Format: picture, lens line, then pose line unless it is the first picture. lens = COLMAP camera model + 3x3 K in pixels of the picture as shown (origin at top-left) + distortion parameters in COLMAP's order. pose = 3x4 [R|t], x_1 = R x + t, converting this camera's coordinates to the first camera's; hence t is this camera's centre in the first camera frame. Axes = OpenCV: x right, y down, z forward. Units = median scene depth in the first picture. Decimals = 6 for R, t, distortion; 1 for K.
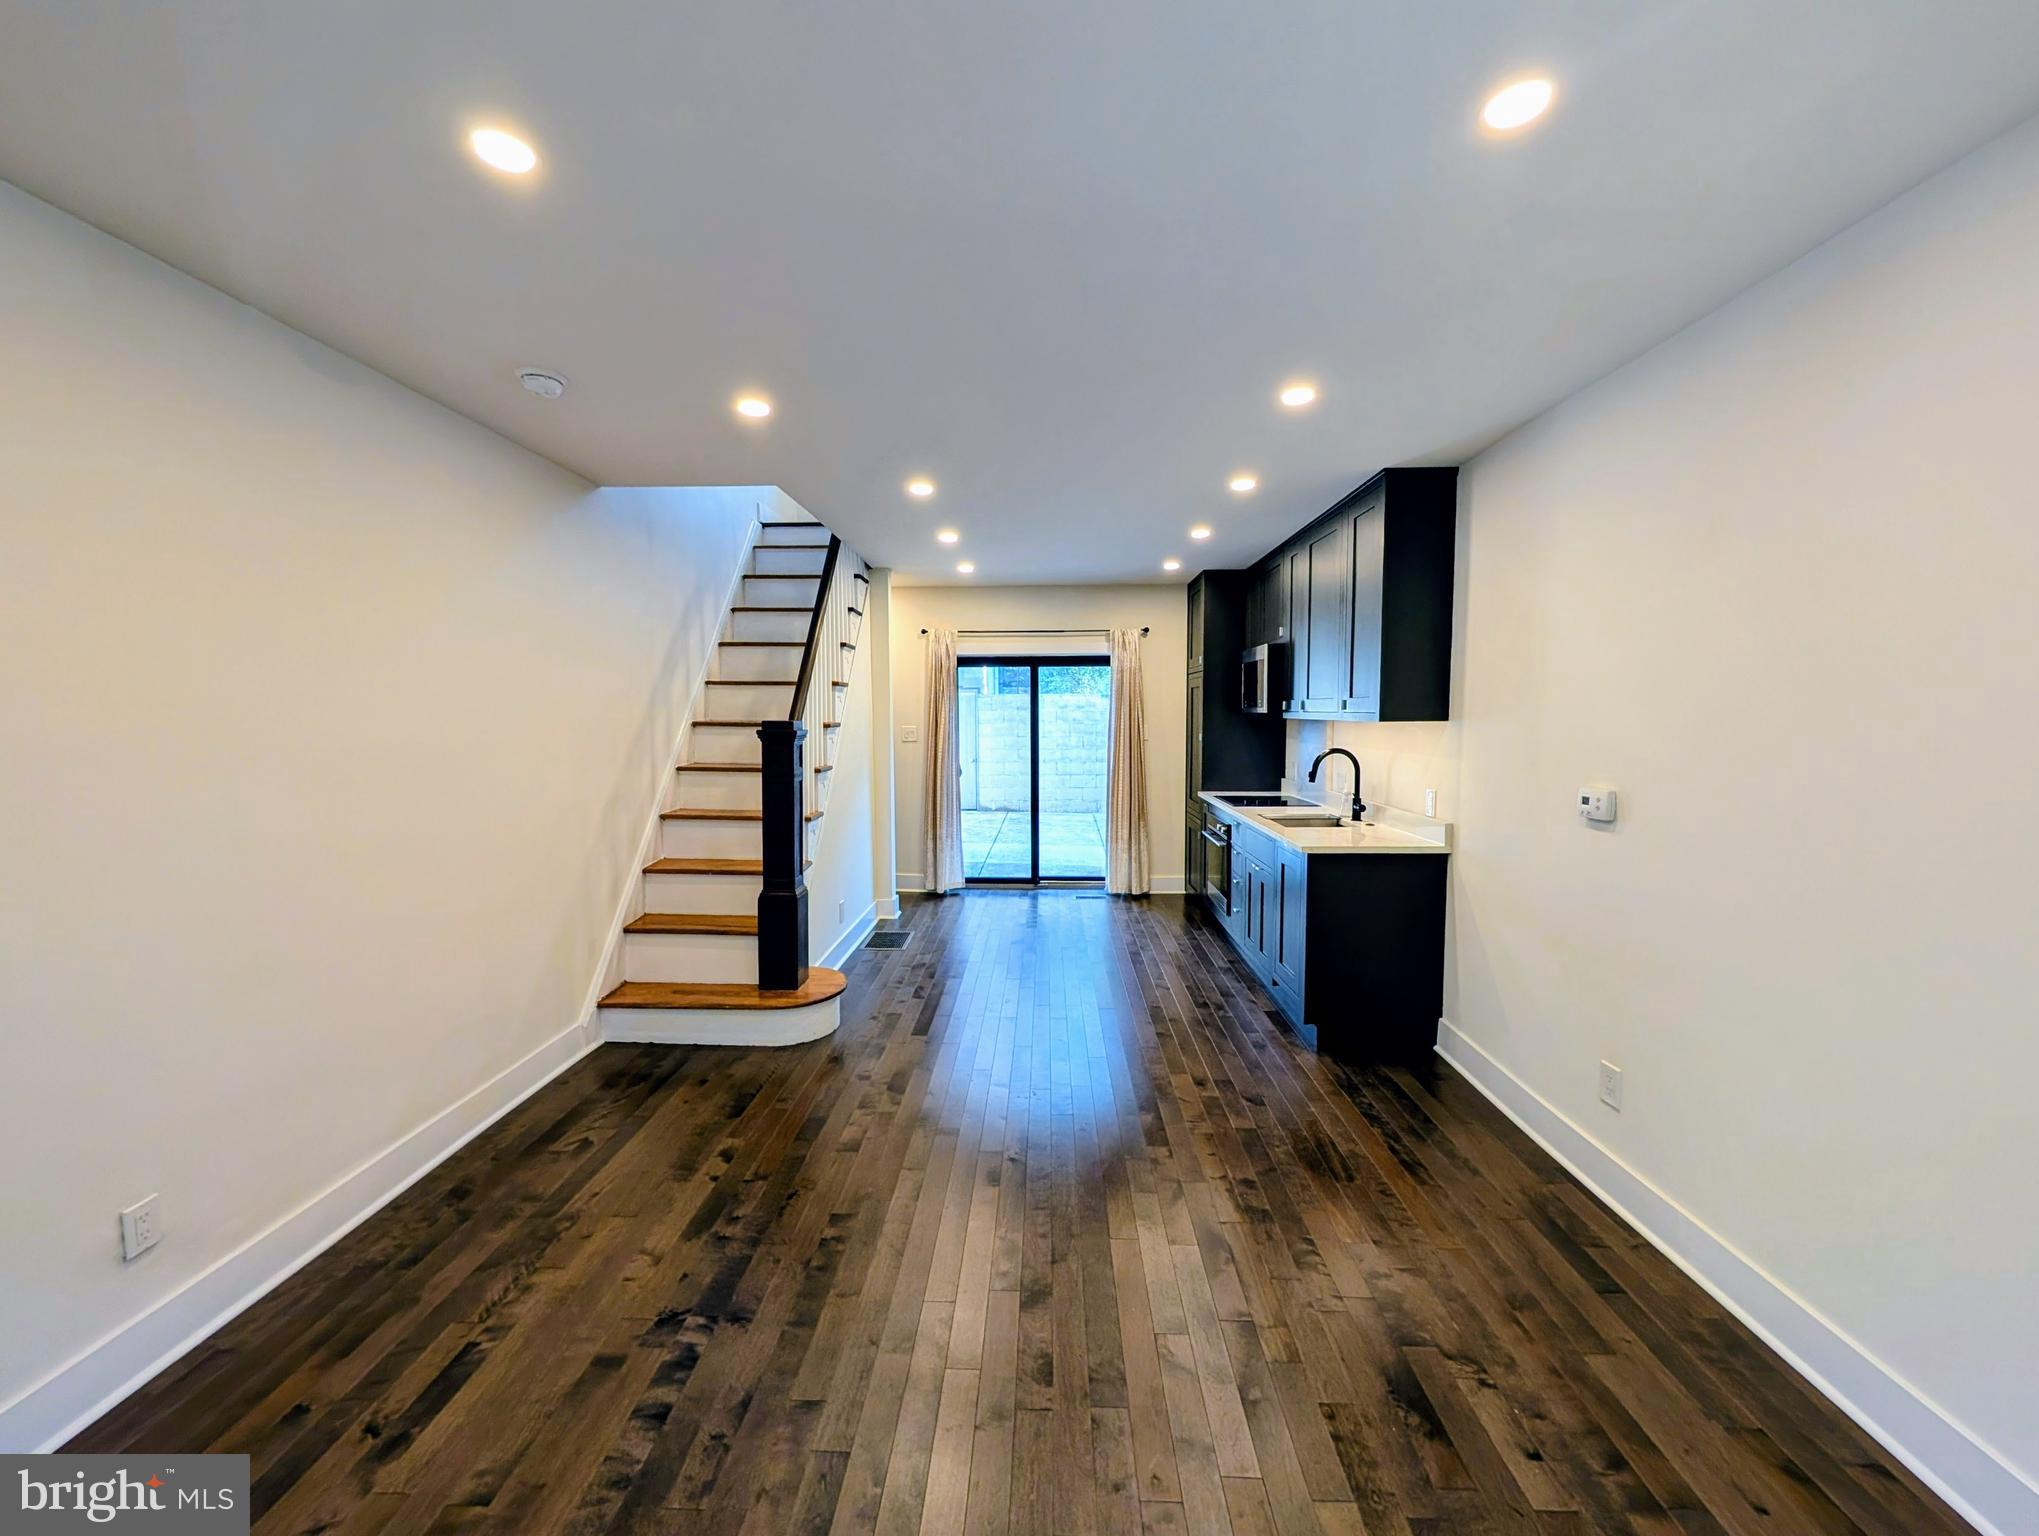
lens RADIAL K [[779.9, 0, 1023.9], [0, 779.9, 763.6], [0, 0, 1]] dist [0.000590, 0.000249]
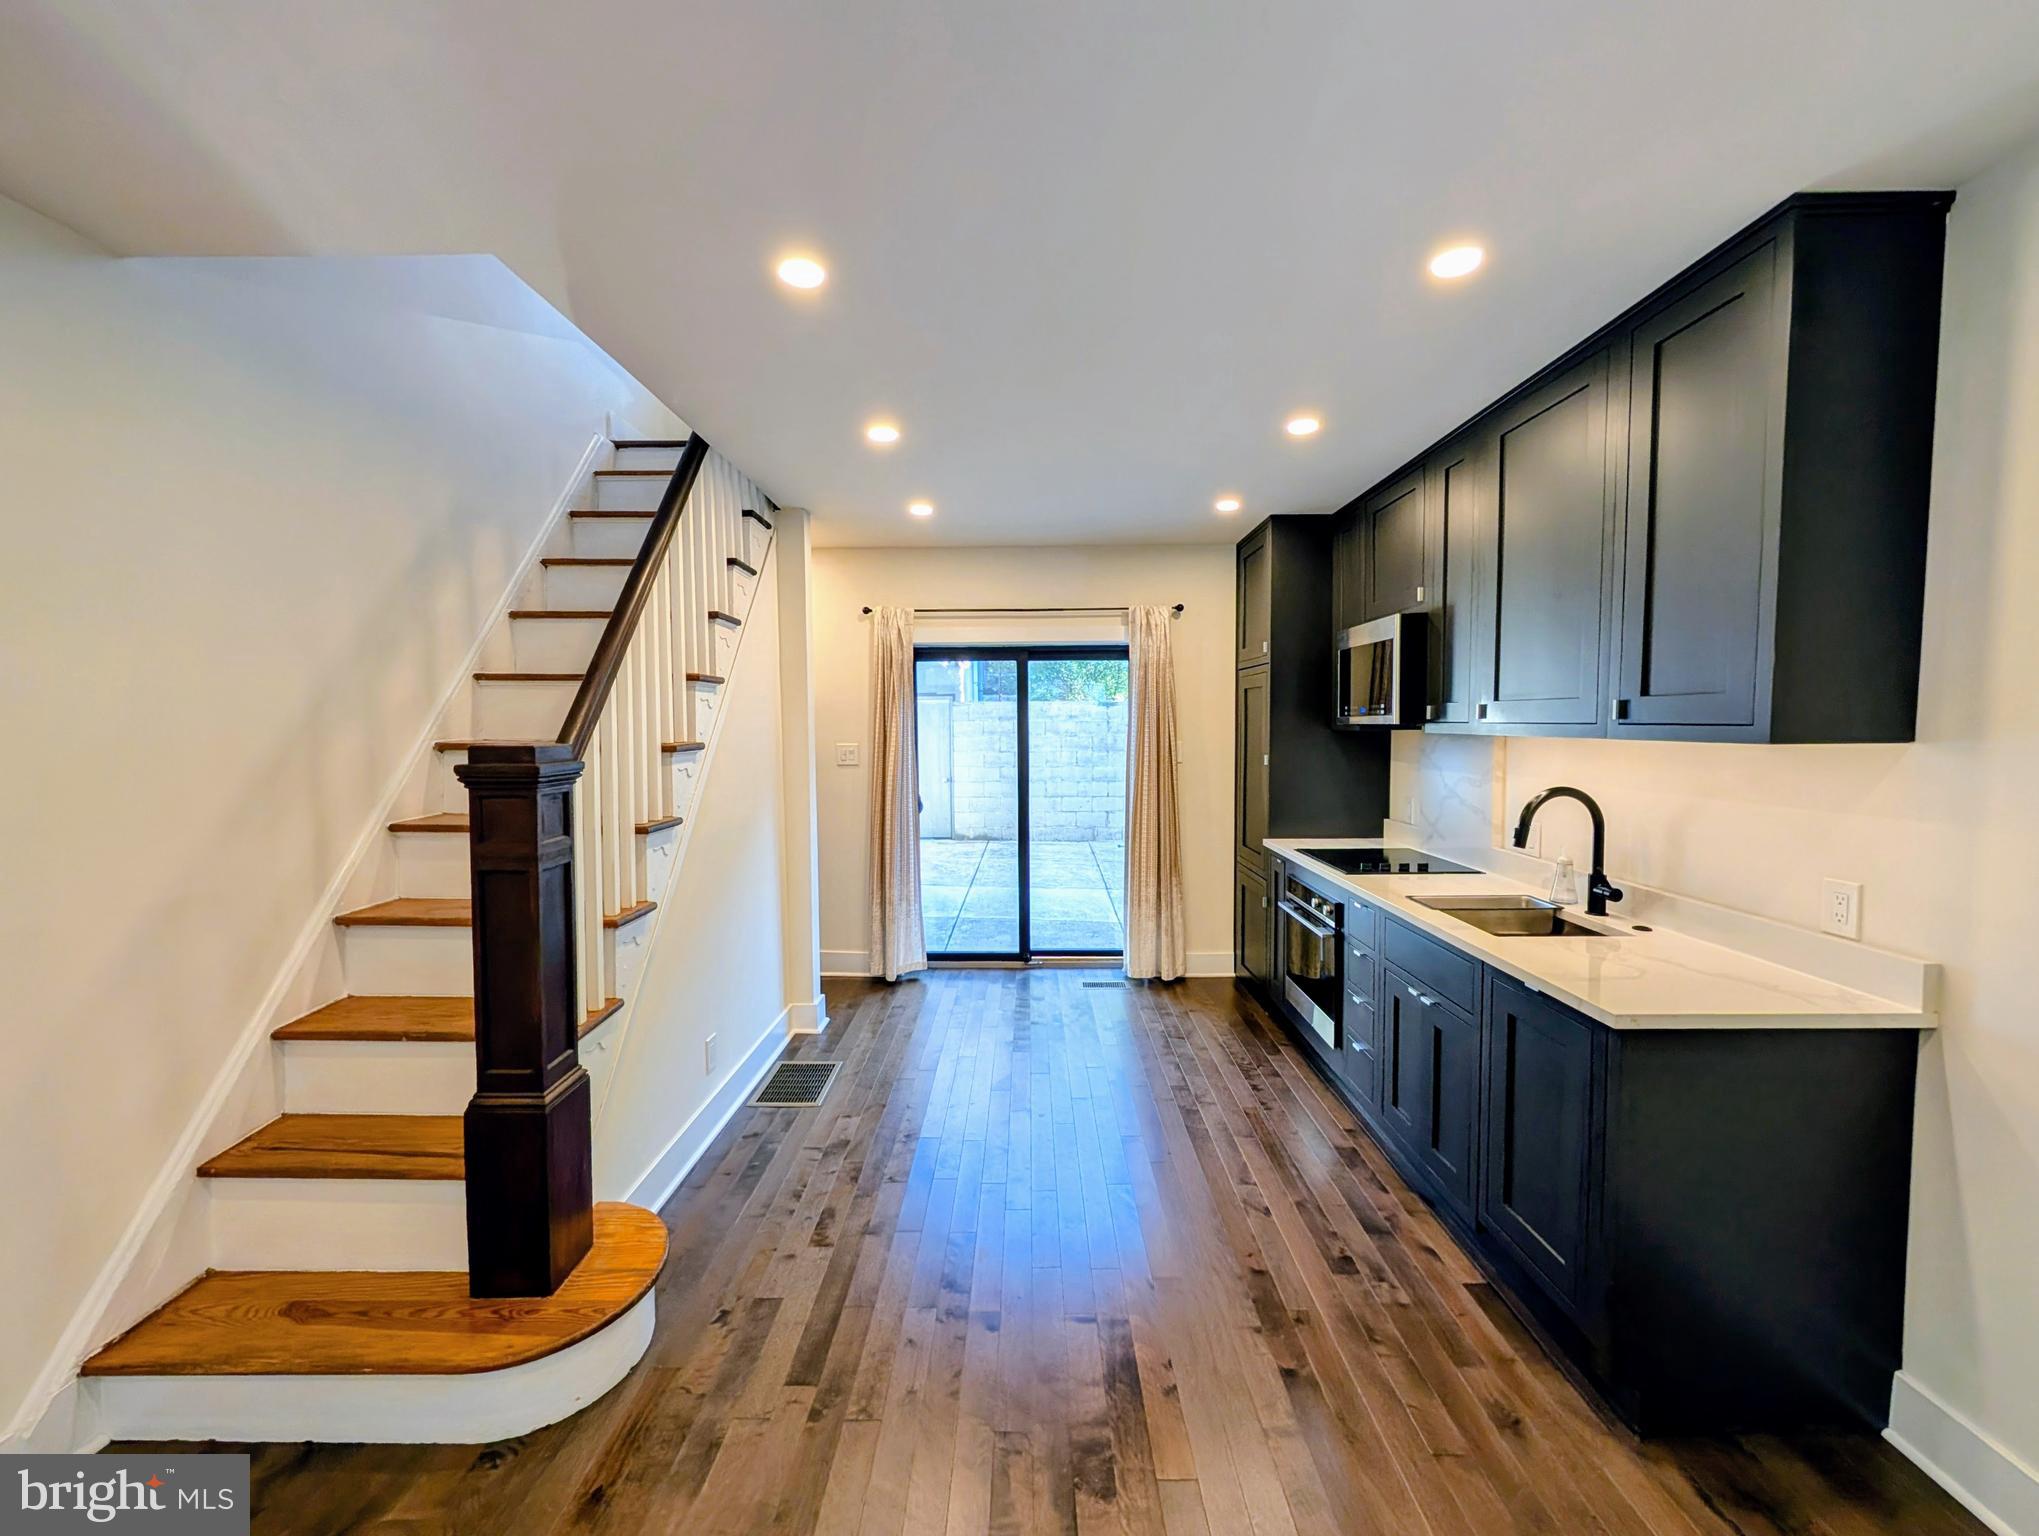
lens RADIAL K [[781.9, 0, 1022.3], [0, 781.9, 766.9], [0, 0, 1]] dist [-0.000610, 0.000444]
pose [[0.999773, -0.004089, 0.020890, -0.002898], [0.004275, 0.999952, -0.008848, -0.025439], [-0.020852, 0.008935, 0.999743, 0.362817]]
